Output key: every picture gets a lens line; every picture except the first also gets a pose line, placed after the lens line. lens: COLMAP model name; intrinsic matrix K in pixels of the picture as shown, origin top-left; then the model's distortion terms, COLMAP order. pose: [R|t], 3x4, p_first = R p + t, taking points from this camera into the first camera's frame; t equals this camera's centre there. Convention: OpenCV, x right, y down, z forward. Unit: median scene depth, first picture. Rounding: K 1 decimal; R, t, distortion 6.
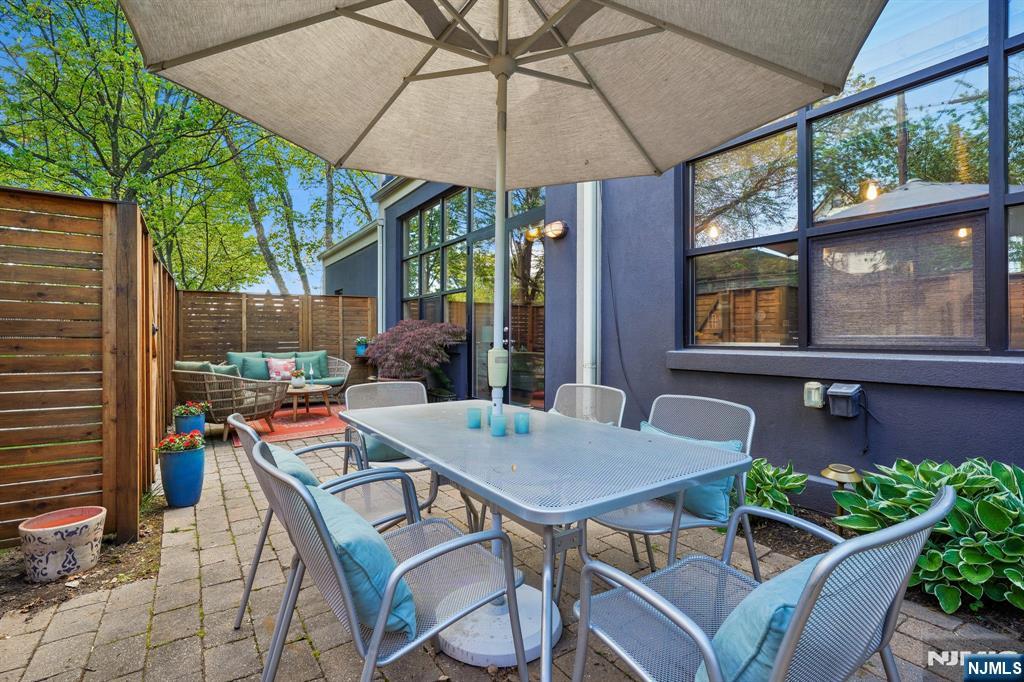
lens RADIAL K [[454.3, 0, 506.9], [0, 454.3, 335.8], [0, 0, 1]] dist [-0.003756, -0.000091]
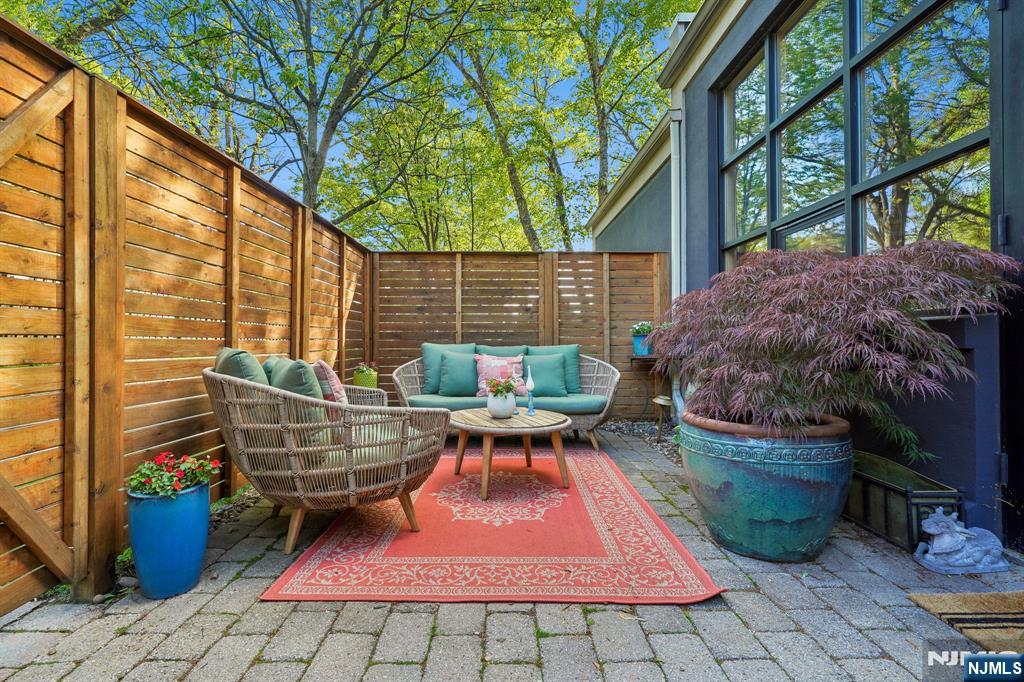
lens RADIAL K [[454.3, 0, 507.1], [0, 454.3, 337.3], [0, 0, 1]] dist [-0.003756, -0.000091]
pose [[0.822302, -0.003563, -0.569040, -0.157184], [-0.001287, 0.999966, -0.008121, 0.029349], [0.569049, 0.007411, 0.822270, 0.505998]]
